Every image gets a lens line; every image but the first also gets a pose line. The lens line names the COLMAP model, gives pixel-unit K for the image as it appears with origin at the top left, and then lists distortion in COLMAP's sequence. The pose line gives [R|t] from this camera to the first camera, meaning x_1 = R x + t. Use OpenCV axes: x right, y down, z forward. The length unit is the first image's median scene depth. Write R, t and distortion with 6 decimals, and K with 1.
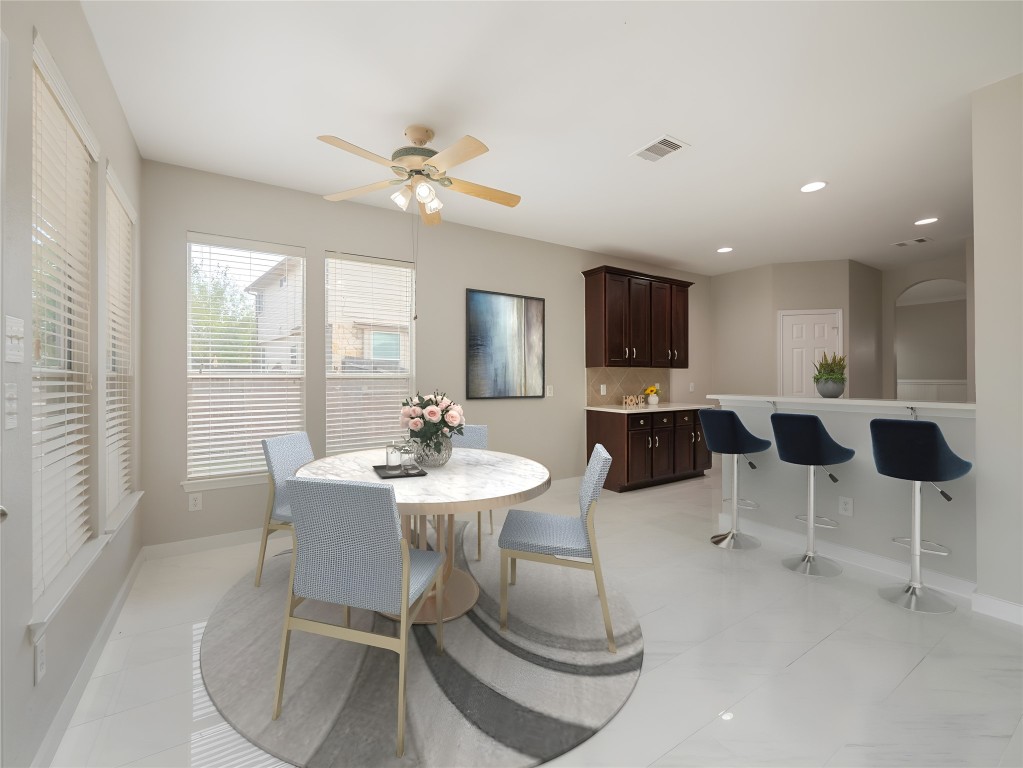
lens RADIAL K [[436.7, 0, 505.3], [0, 436.7, 380.5], [0, 0, 1]] dist [-0.011589, 0.000658]
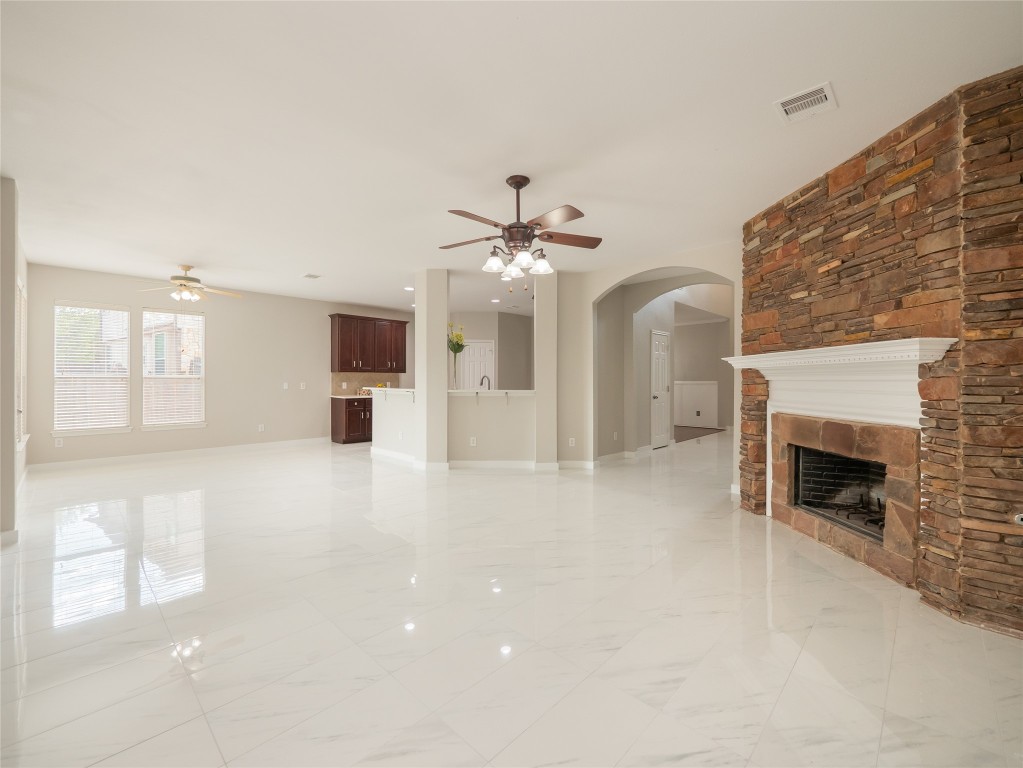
lens RADIAL K [[436.7, 0, 505.3], [0, 436.7, 380.5], [0, 0, 1]] dist [-0.011589, 0.000658]
pose [[0.969342, 0.004619, 0.245672, 0.432999], [-0.004281, 0.999989, -0.001911, 0.002032], [-0.245678, 0.000801, 0.969351, -0.795019]]
